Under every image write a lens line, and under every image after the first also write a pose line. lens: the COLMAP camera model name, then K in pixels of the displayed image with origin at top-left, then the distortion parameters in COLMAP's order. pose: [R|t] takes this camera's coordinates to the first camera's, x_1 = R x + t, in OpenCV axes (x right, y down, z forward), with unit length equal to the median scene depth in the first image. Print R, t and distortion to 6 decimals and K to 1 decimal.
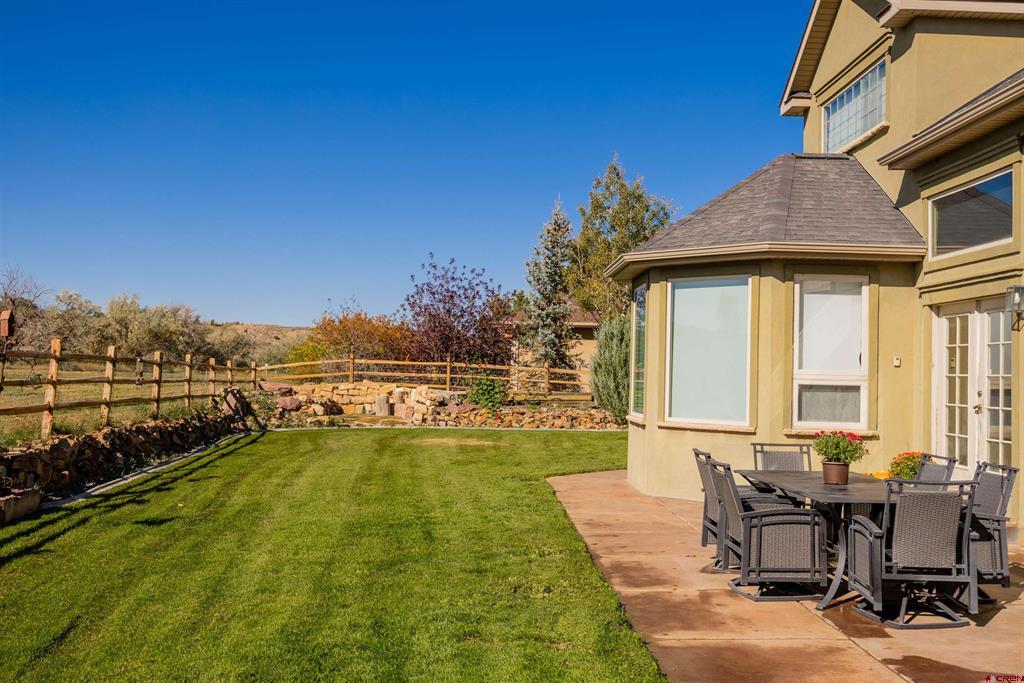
lens RADIAL K [[975.1, 0, 512.0], [0, 975.1, 342.5], [0, 0, 1]] dist [-0.005248, 0.000000]
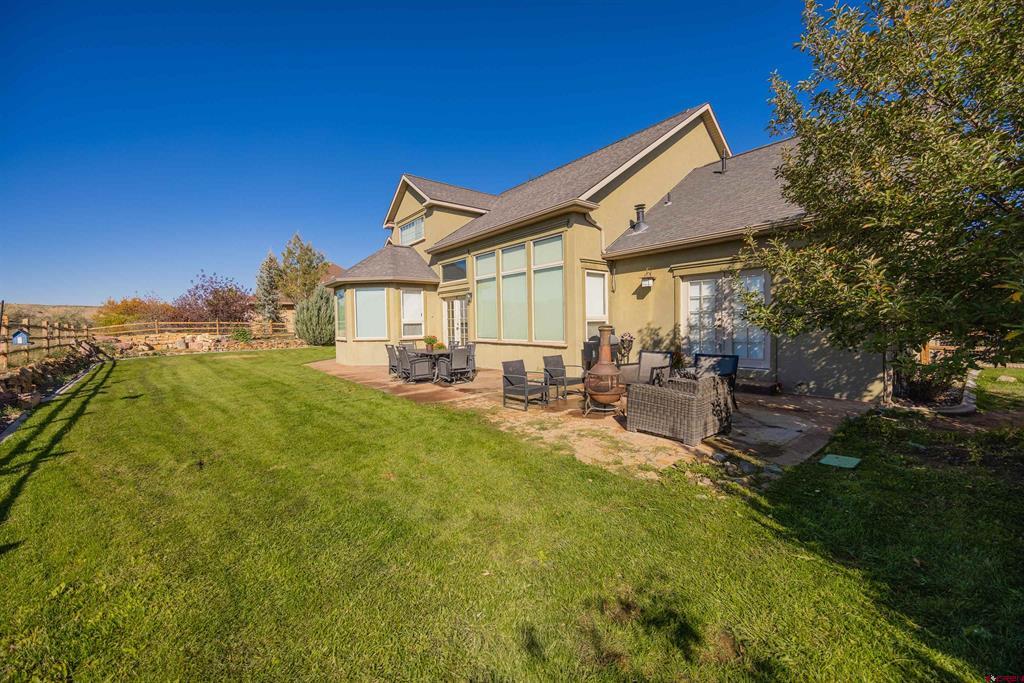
lens RADIAL K [[398.7, 0, 512.7], [0, 398.7, 340.2], [0, 0, 1]] dist [-0.002439, -0.000151]
pose [[0.791409, -0.065175, 0.607802, -0.158779], [0.017099, 0.996271, 0.084567, -0.004275], [-0.611047, -0.056534, 0.789573, -0.161451]]
